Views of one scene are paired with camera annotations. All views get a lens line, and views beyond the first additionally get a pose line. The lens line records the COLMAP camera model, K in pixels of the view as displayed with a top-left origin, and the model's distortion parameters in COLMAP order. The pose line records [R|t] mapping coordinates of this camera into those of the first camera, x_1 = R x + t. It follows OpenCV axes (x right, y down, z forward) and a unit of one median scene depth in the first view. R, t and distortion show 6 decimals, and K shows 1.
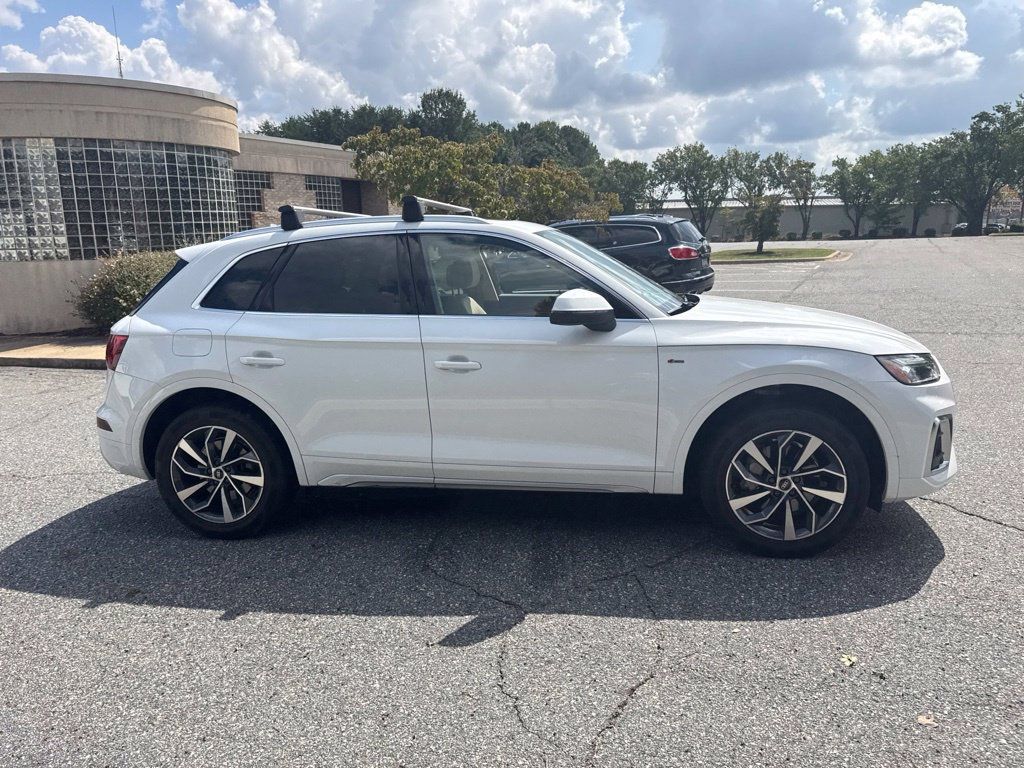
lens RADIAL K [[719.7, 0, 512.0], [0, 719.7, 384.0], [0, 0, 1]] dist [0.037376, -0.054489]
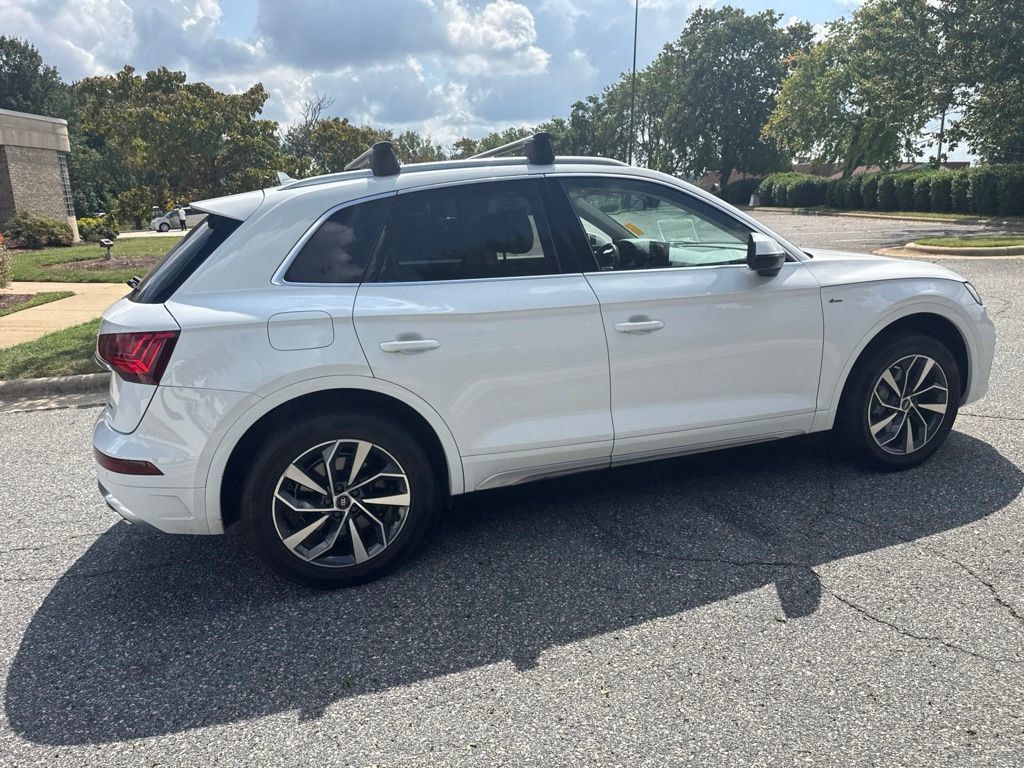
lens RADIAL K [[727.4, 0, 520.3], [0, 727.4, 383.1], [0, 0, 1]] dist [0.041630, -0.049917]
pose [[0.876583, -0.123990, 0.465004, -0.578424], [0.112821, 0.992259, 0.051898, -0.017192], [-0.467840, 0.006969, 0.883786, 0.241214]]
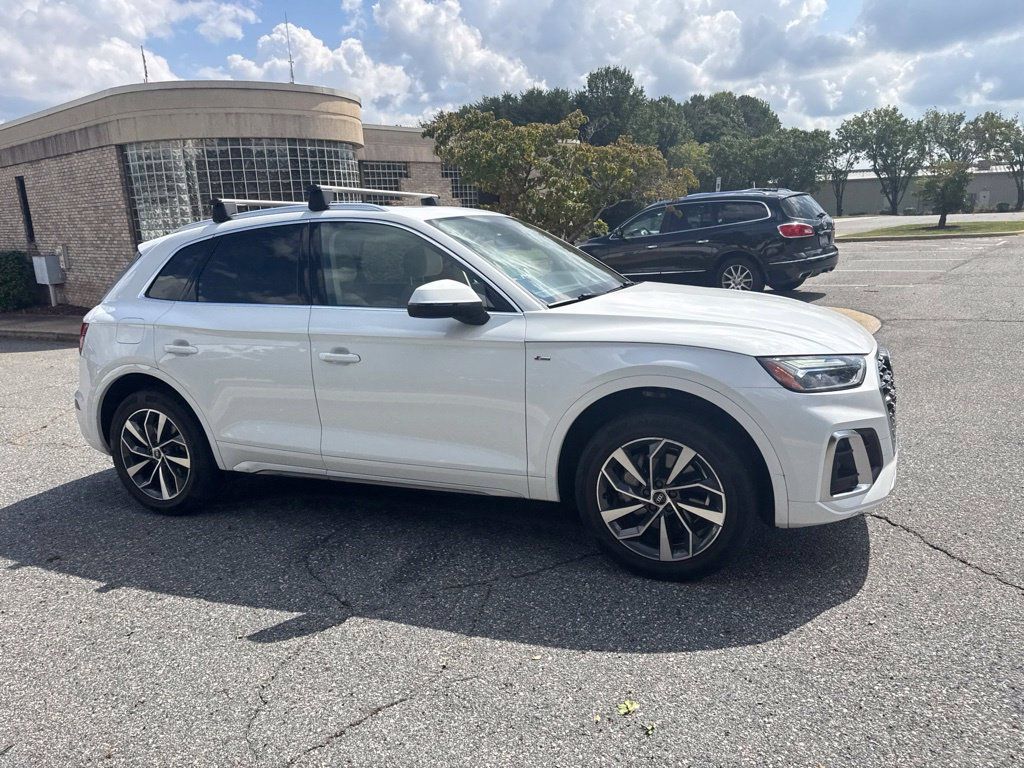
lens RADIAL K [[716.6, 0, 512.0], [0, 716.6, 384.0], [0, 0, 1]] dist [0.032982, -0.044557]
pose [[0.972768, 0.027869, -0.230101, 0.346604], [-0.021779, 0.999343, 0.028966, -0.020810], [0.230758, -0.023166, 0.972735, 0.087235]]
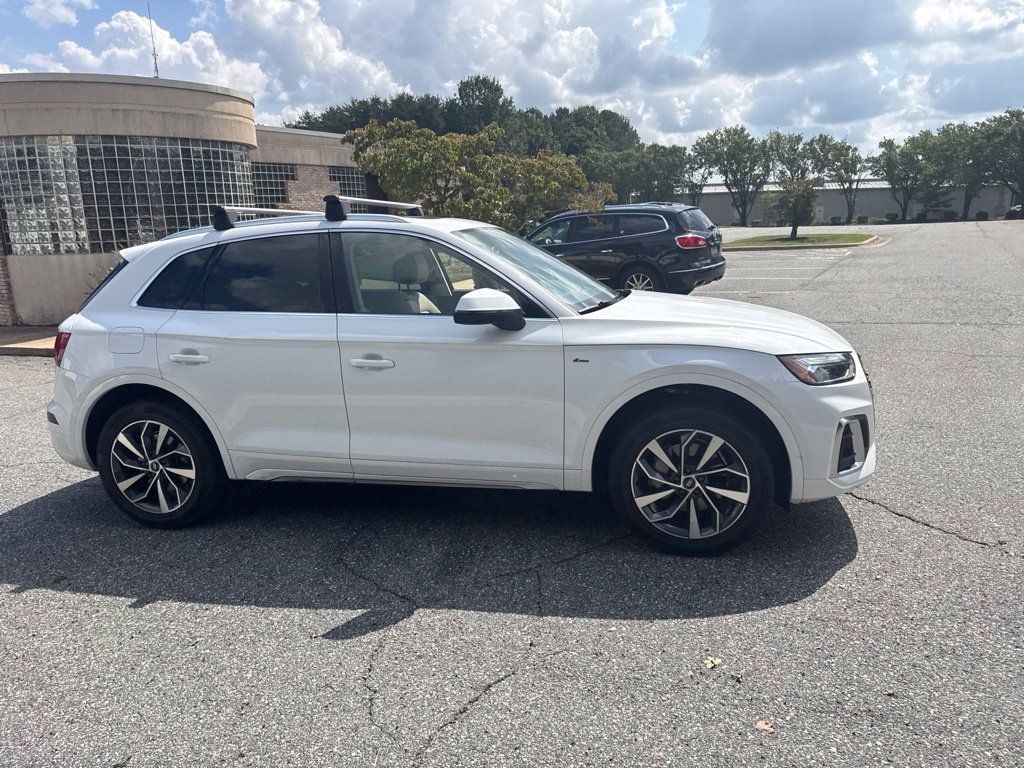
lens RADIAL K [[719.8, 0, 510.6], [0, 719.8, 381.4], [0, 0, 1]] dist [0.034351, -0.049149]
pose [[0.998339, 0.003179, -0.057526, 0.162625], [-0.002359, 0.999895, 0.014318, -0.013591], [0.057565, -0.014158, 0.998241, -0.006004]]
